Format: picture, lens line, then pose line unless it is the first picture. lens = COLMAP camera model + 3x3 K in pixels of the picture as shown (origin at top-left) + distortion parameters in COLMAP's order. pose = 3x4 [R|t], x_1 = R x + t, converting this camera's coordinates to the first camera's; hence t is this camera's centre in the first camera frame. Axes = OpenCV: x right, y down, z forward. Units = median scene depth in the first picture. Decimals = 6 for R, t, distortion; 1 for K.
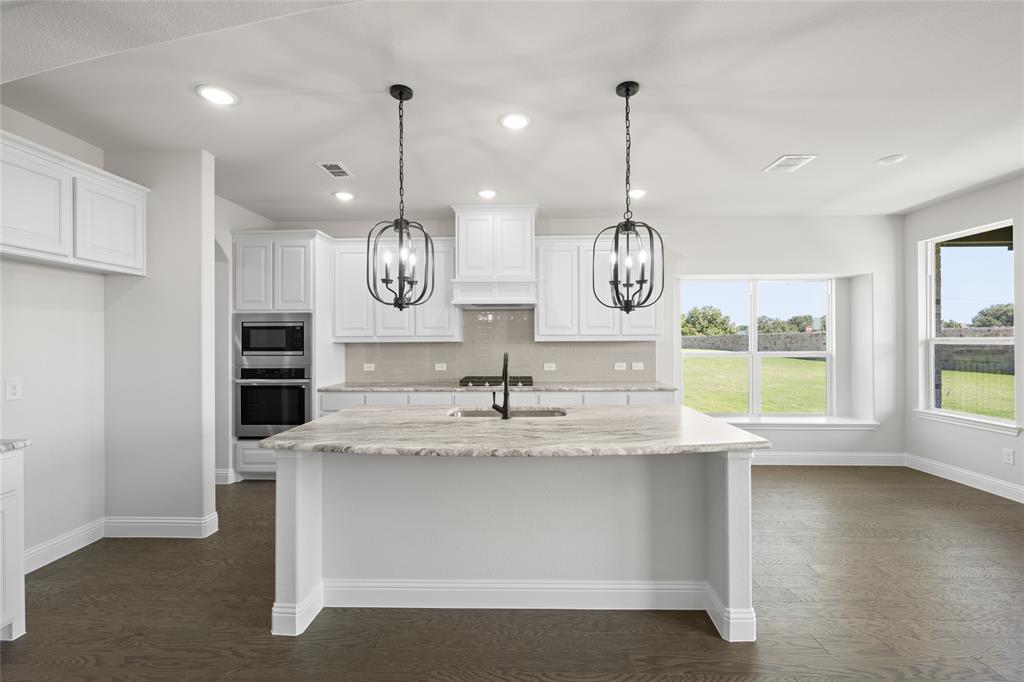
lens RADIAL K [[426.9, 0, 513.3], [0, 426.9, 339.0], [0, 0, 1]] dist [-0.001784, 0.000267]
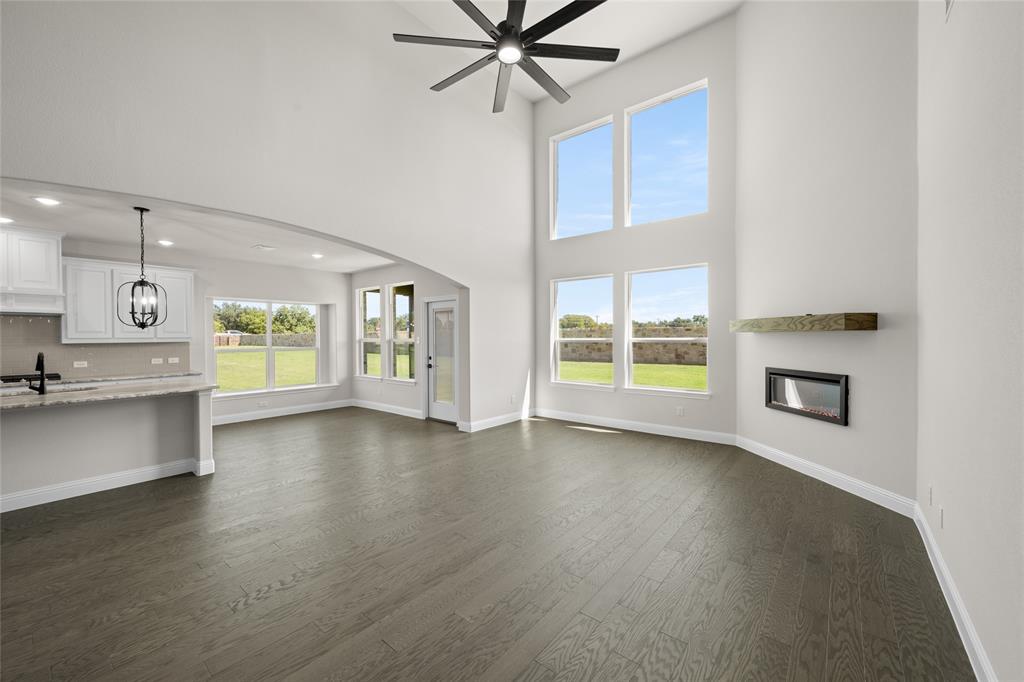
lens RADIAL K [[404.3, 0, 516.0], [0, 404.3, 339.4], [0, 0, 1]] dist [-0.000155, -0.000334]
pose [[0.609716, -0.007408, 0.792585, -0.074291], [0.001262, 0.999964, 0.008375, -0.014603], [-0.792619, -0.004107, 0.609704, -0.732032]]
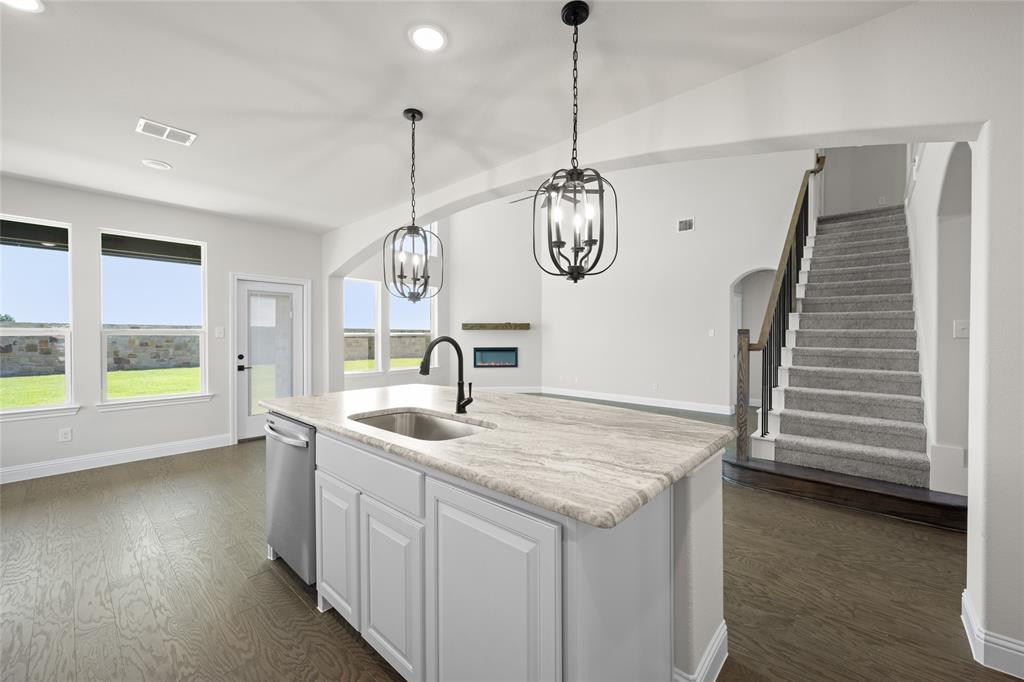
lens RADIAL K [[404.3, 0, 514.3], [0, 404.3, 339.4], [0, 0, 1]] dist [-0.000155, -0.000334]
pose [[-0.764892, 0.000032, 0.644159, -0.346894], [0.001613, 0.999997, 0.001866, 0.021702], [-0.644156, 0.002466, -0.764890, 0.882434]]
